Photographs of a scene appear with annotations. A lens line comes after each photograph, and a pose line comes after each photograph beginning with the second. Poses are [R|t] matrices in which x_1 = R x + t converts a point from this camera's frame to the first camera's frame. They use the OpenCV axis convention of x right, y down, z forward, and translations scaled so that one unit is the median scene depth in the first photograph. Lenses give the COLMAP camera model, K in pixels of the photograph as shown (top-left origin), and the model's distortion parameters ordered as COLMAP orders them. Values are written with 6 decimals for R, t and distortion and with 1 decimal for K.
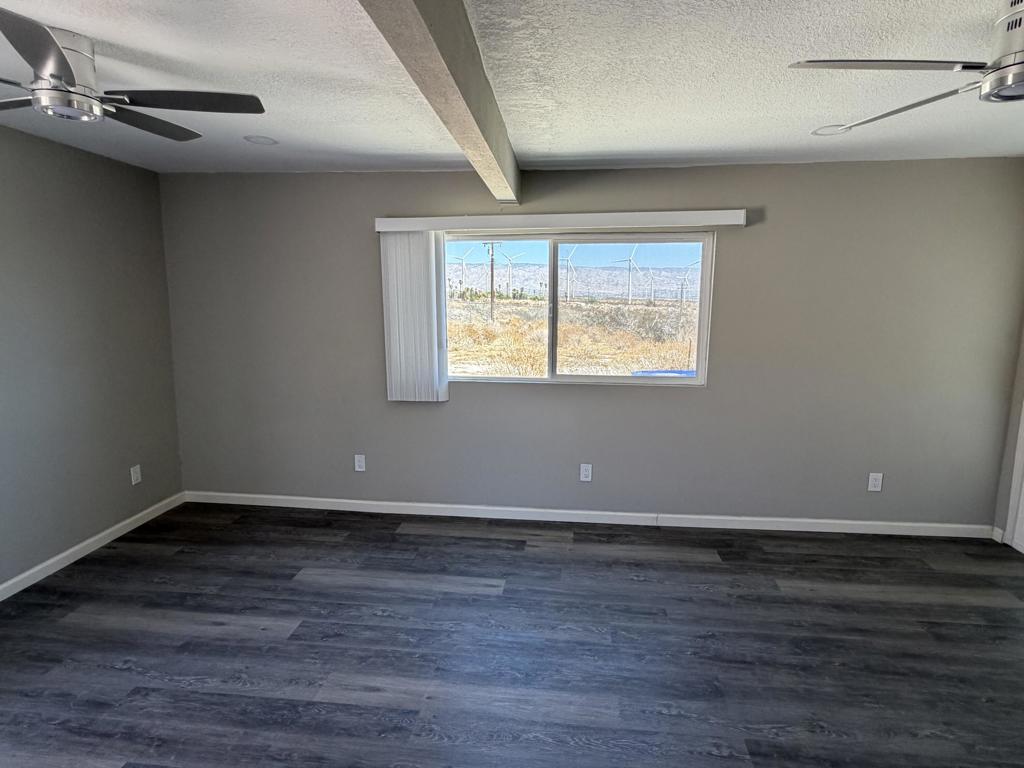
lens RADIAL K [[570.3, 0, 513.0], [0, 570.3, 387.7], [0, 0, 1]] dist [0.002152, -0.002730]
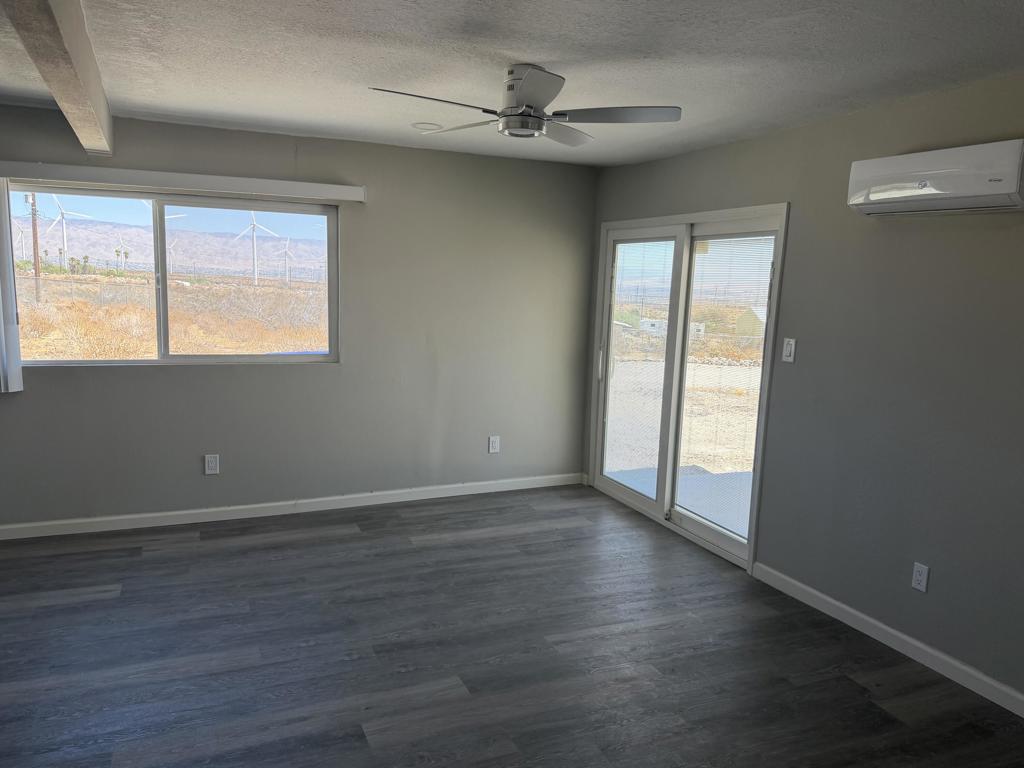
lens RADIAL K [[747.5, 0, 508.0], [0, 747.5, 386.5], [0, 0, 1]] dist [0.047581, -0.055344]
pose [[0.867485, -0.044944, 0.495429, -0.058290], [0.051249, 0.998686, 0.000862, 0.061685], [-0.494817, 0.024643, 0.868648, -0.308250]]
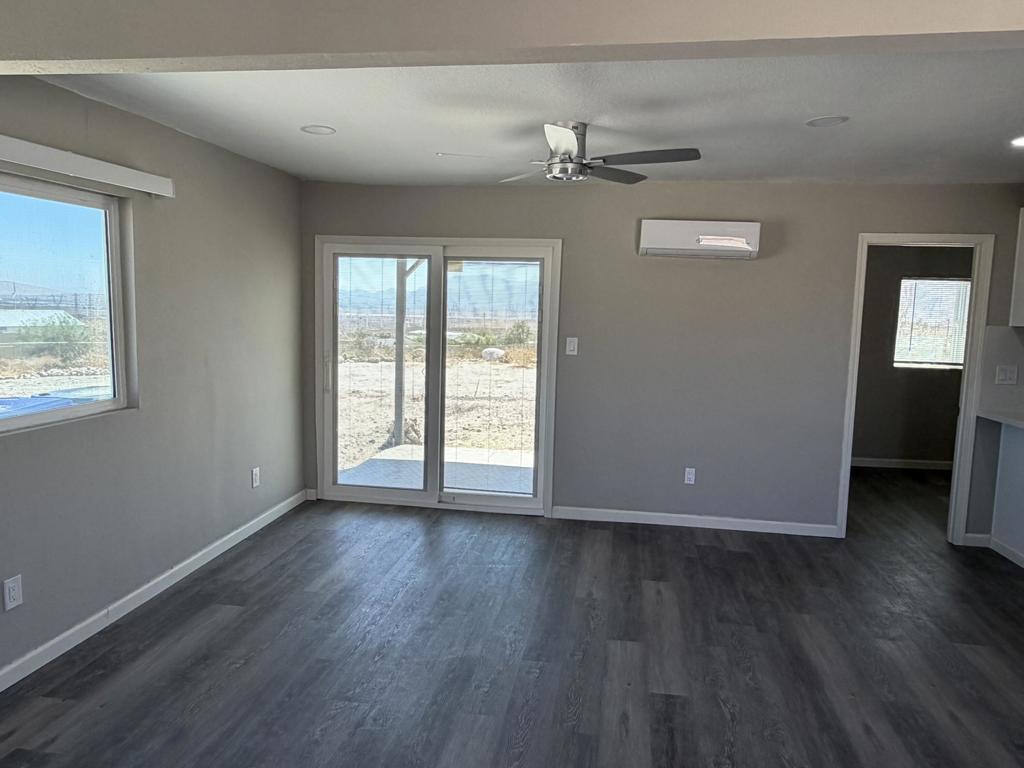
lens RADIAL K [[725.2, 0, 509.6], [0, 725.2, 384.1], [0, 0, 1]] dist [0.038979, -0.049094]
pose [[0.045126, -0.114389, 0.992411, -0.659212], [0.137883, 0.984628, 0.107222, -0.077192], [-0.989420, 0.131998, 0.060204, 0.538442]]
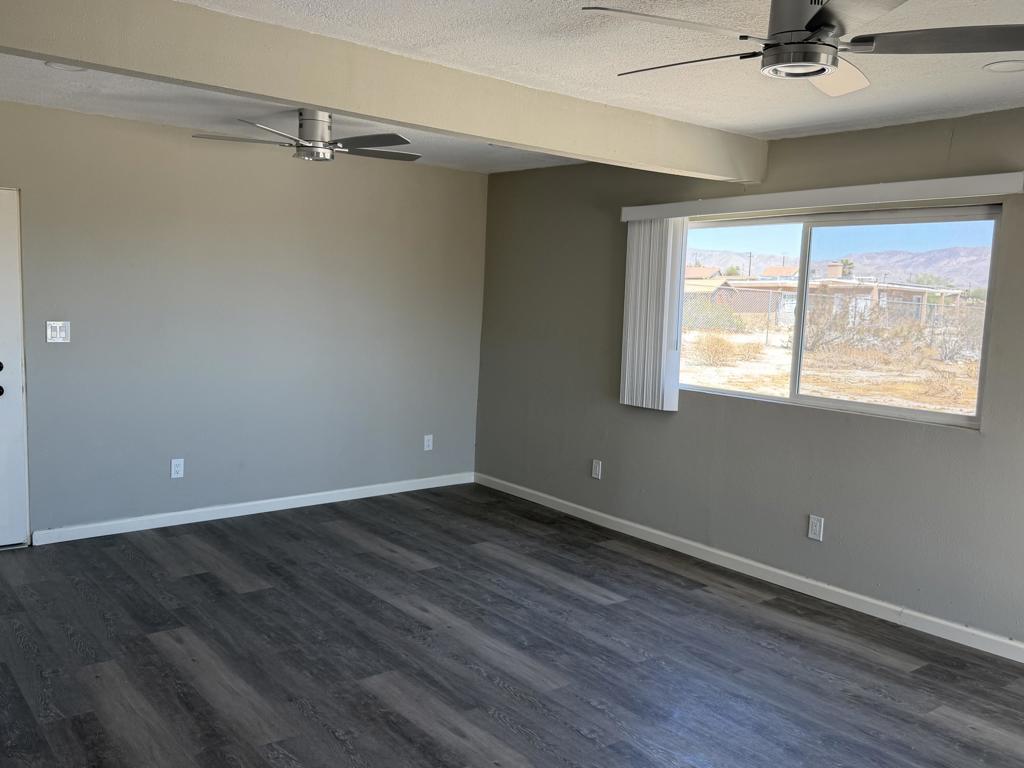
lens RADIAL K [[880.1, 0, 505.5], [0, 880.1, 388.4], [0, 0, 1]] dist [0.096475, -0.134309]
pose [[0.701117, 0.098787, -0.706170, 0.792239], [-0.148213, 0.988916, -0.008812, 0.047264], [0.697472, 0.110842, 0.707988, -0.162807]]
